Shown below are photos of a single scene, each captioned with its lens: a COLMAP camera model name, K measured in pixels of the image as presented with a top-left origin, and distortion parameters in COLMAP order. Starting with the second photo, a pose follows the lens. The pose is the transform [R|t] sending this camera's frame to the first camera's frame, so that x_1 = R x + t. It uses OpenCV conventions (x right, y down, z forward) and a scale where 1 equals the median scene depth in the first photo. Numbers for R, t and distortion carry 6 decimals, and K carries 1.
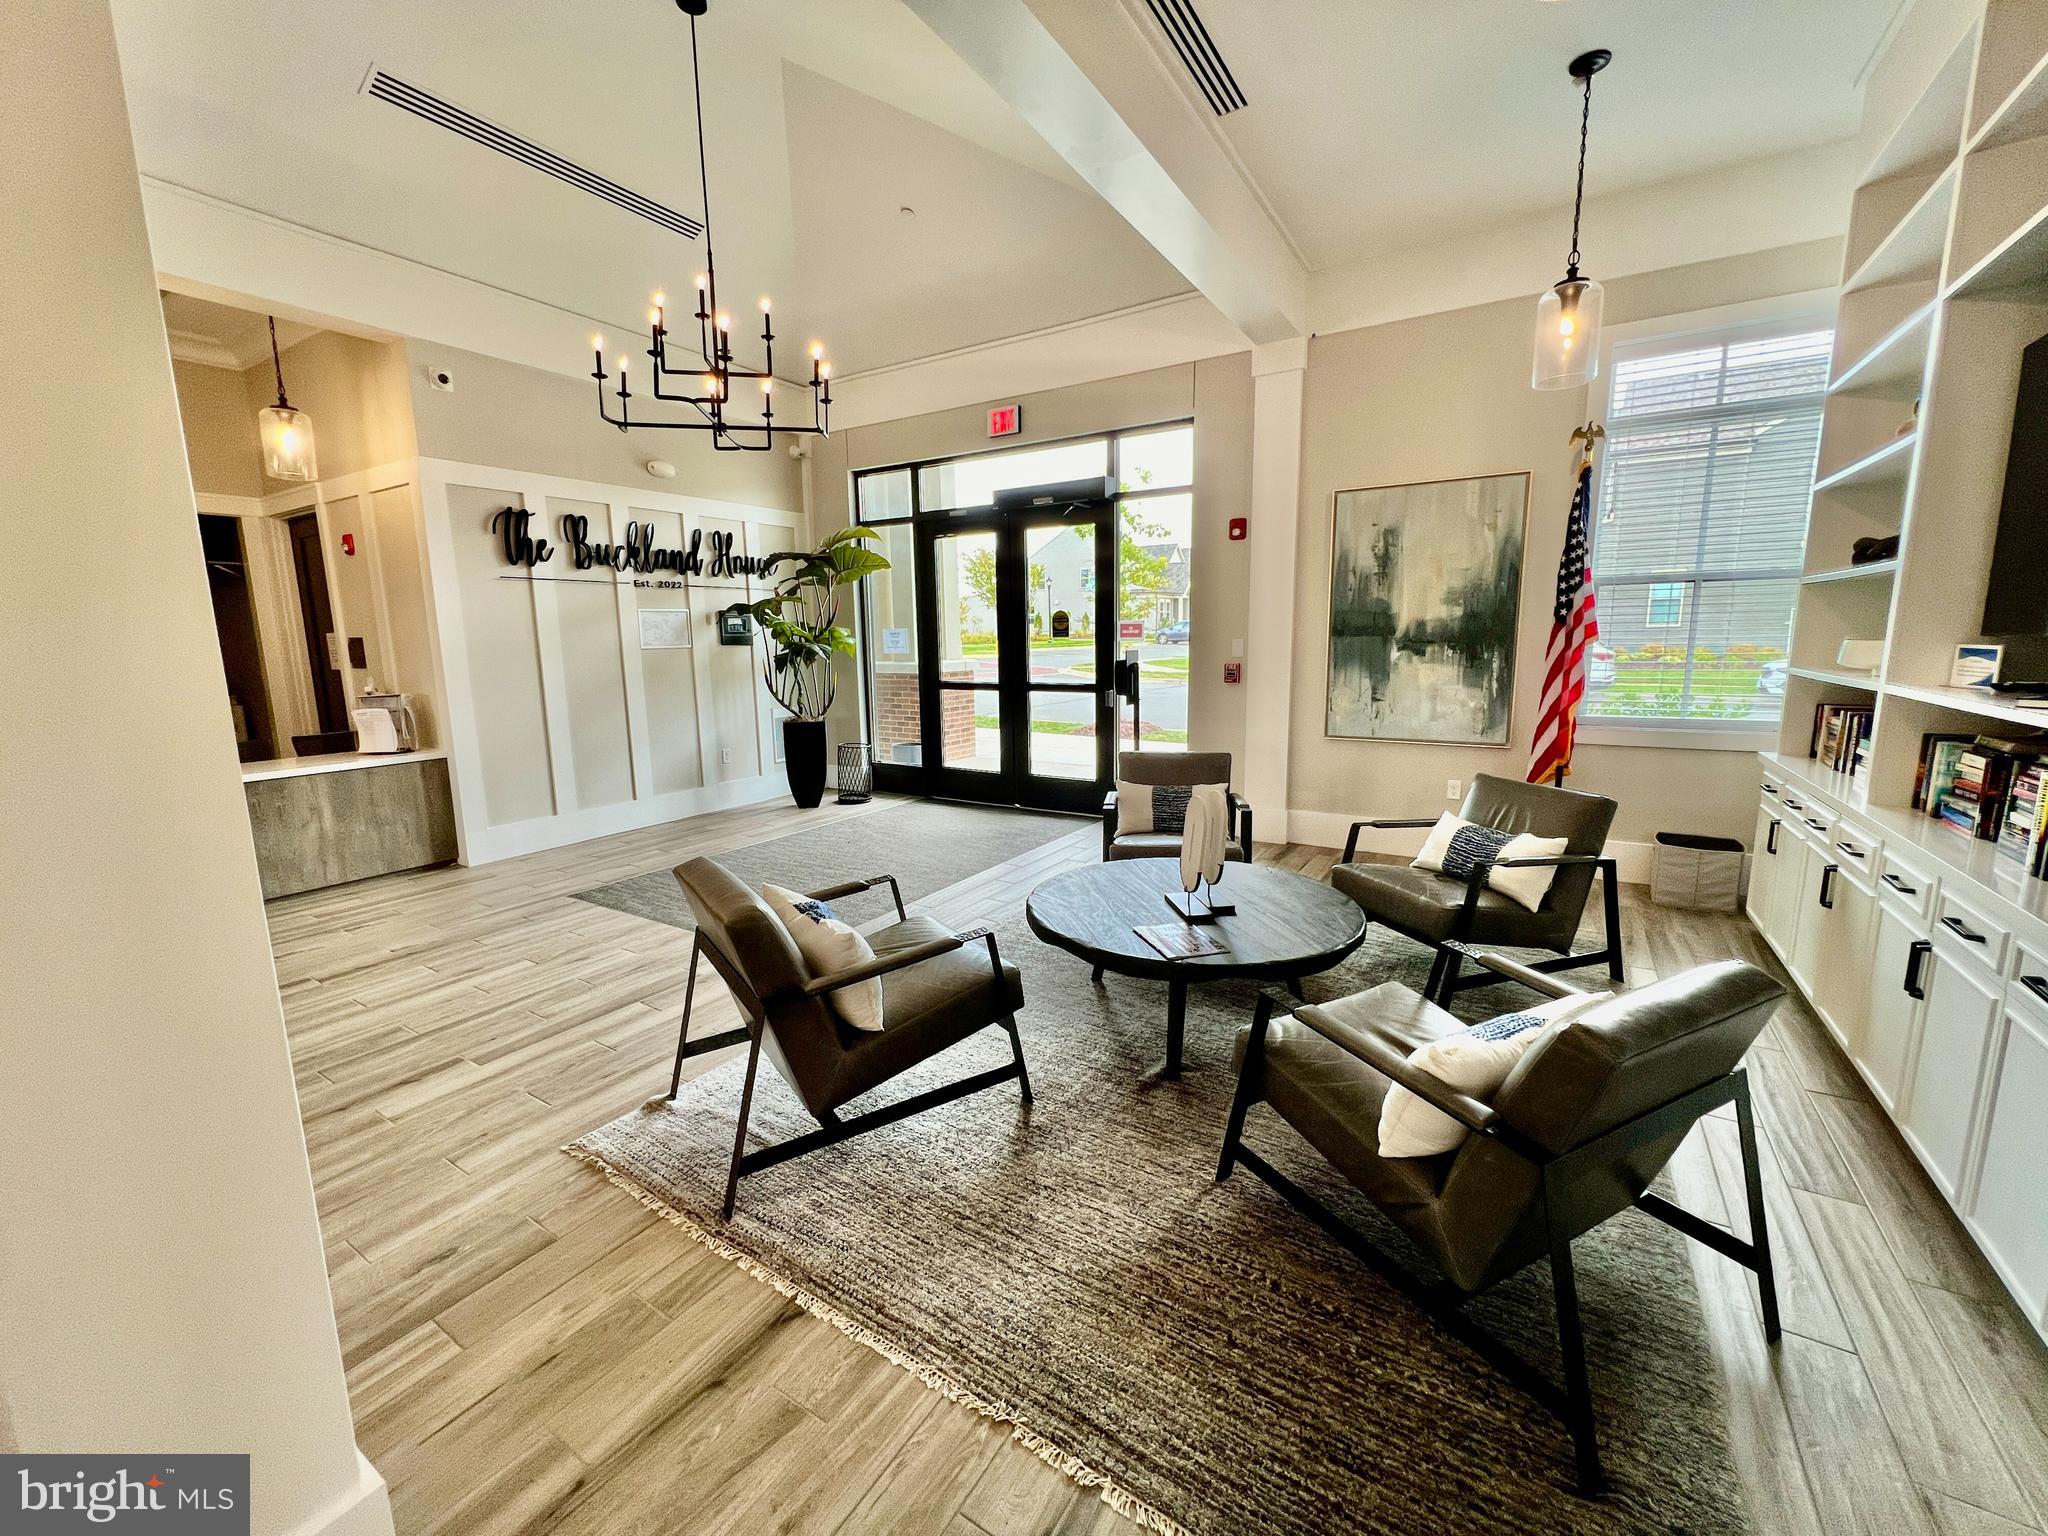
lens RADIAL K [[822.3, 0, 1027.0], [0, 822.3, 767.0], [0, 0, 1]] dist [-0.003336, -0.000105]
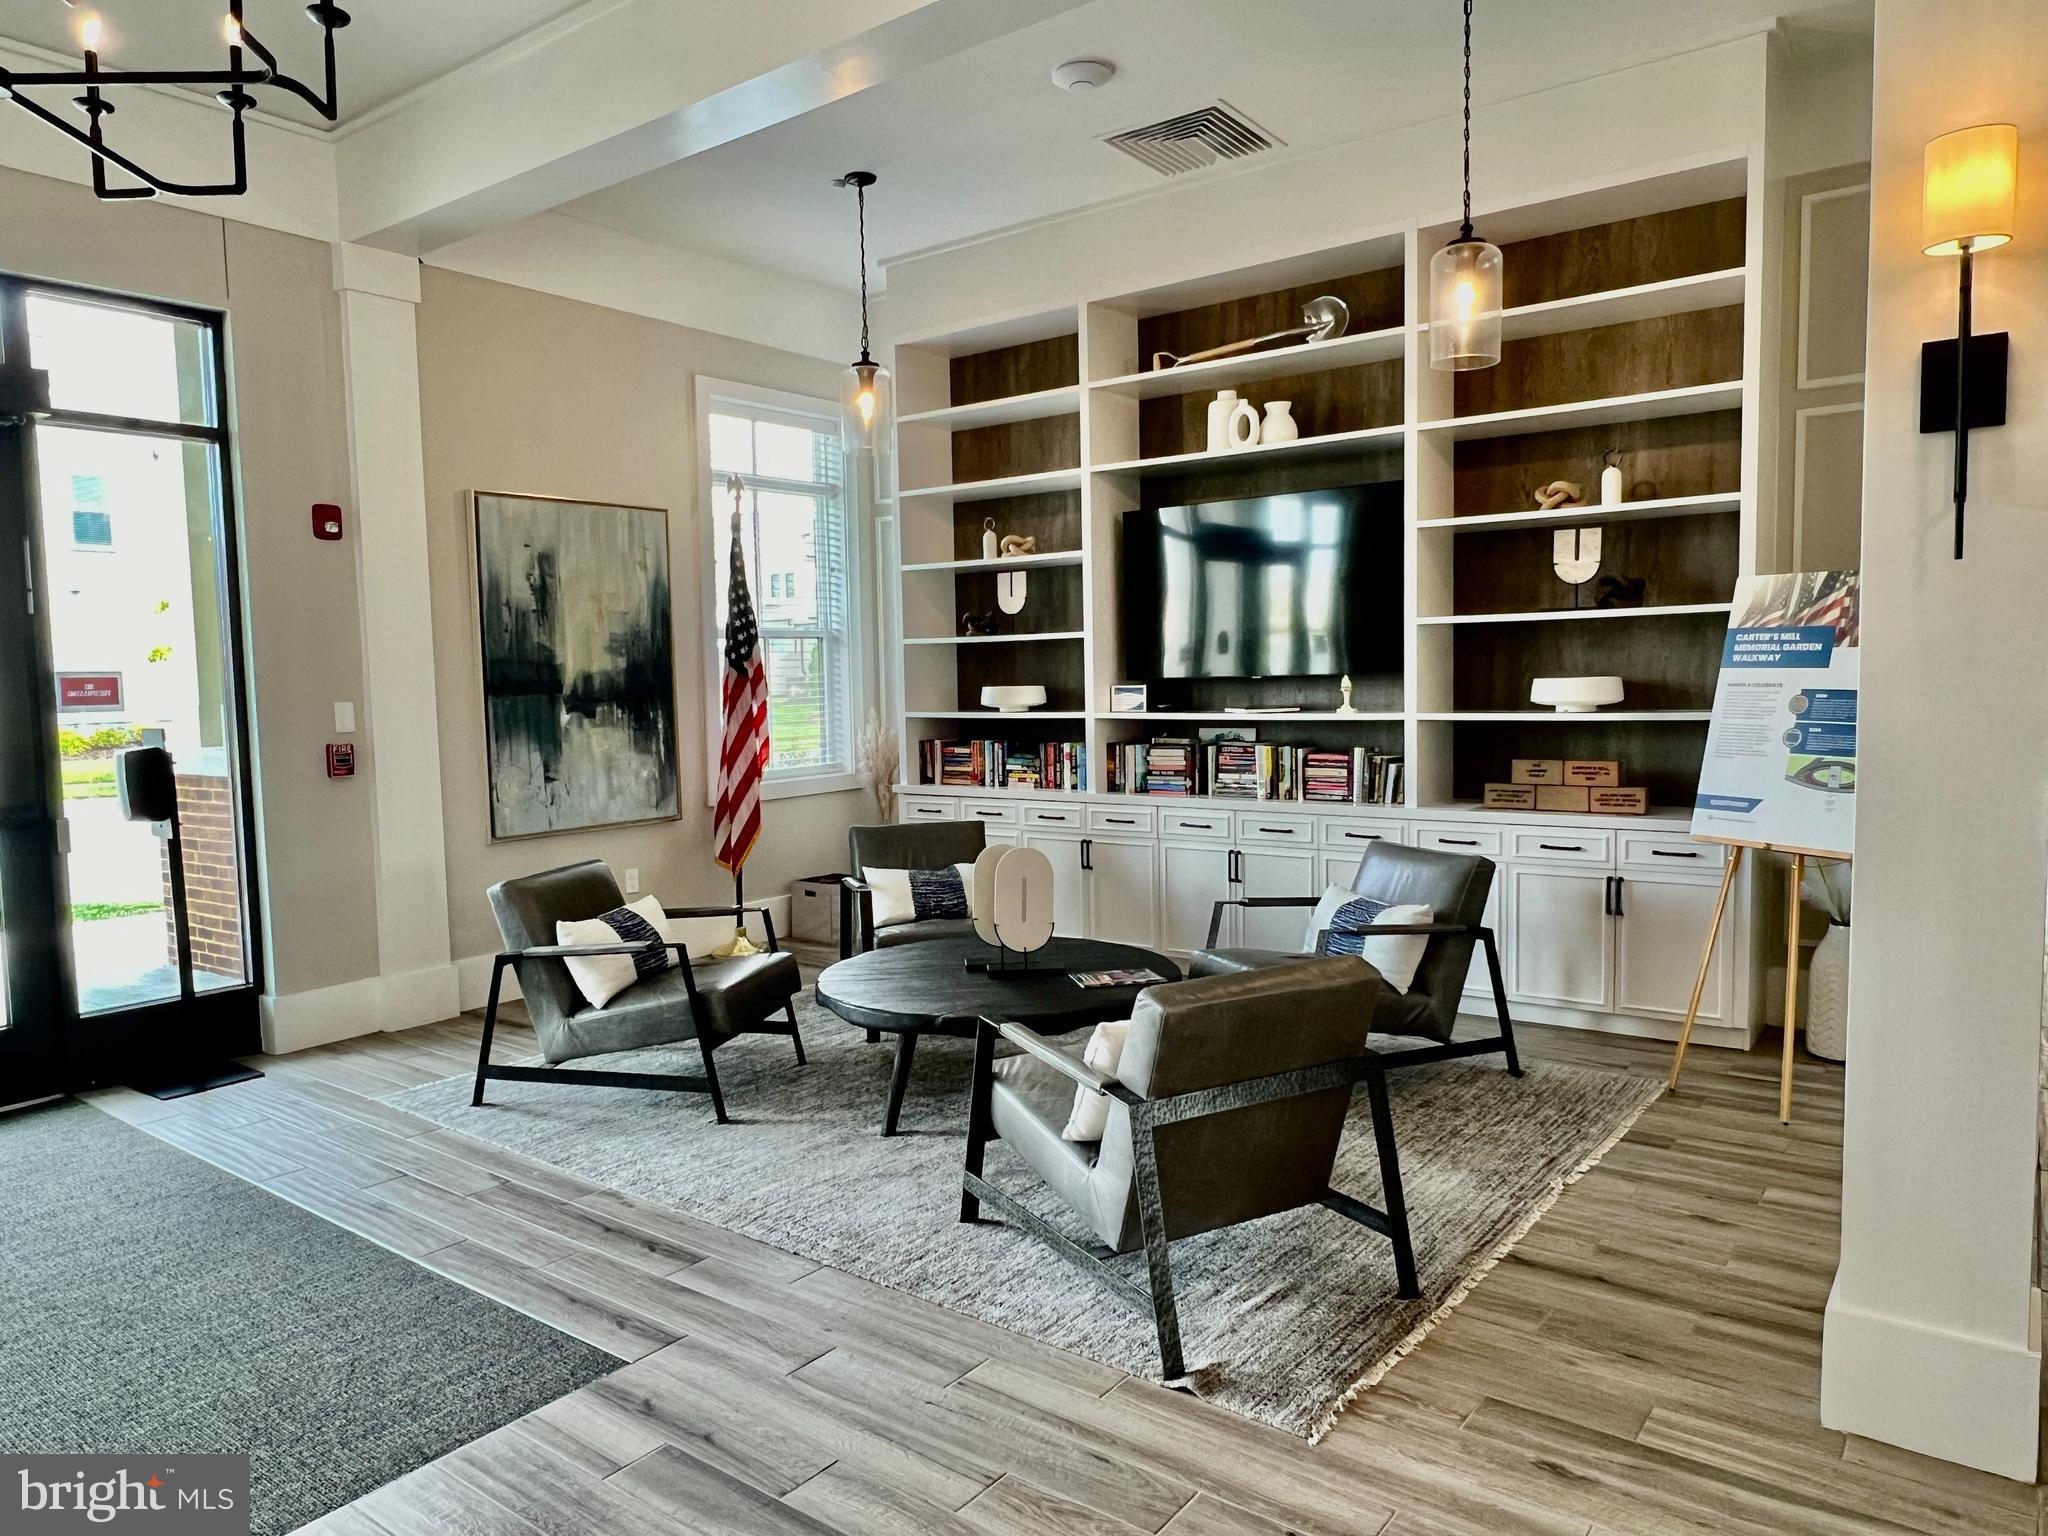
lens RADIAL K [[1338.9, 0, 1026.0], [0, 1338.9, 770.4], [0, 0, 1]] dist [0.001541, 0.000033]
pose [[0.086076, -0.060551, 0.994447, -0.758689], [0.180365, 0.982605, 0.044218, -0.068679], [-0.979826, 0.175558, 0.095500, 0.486184]]
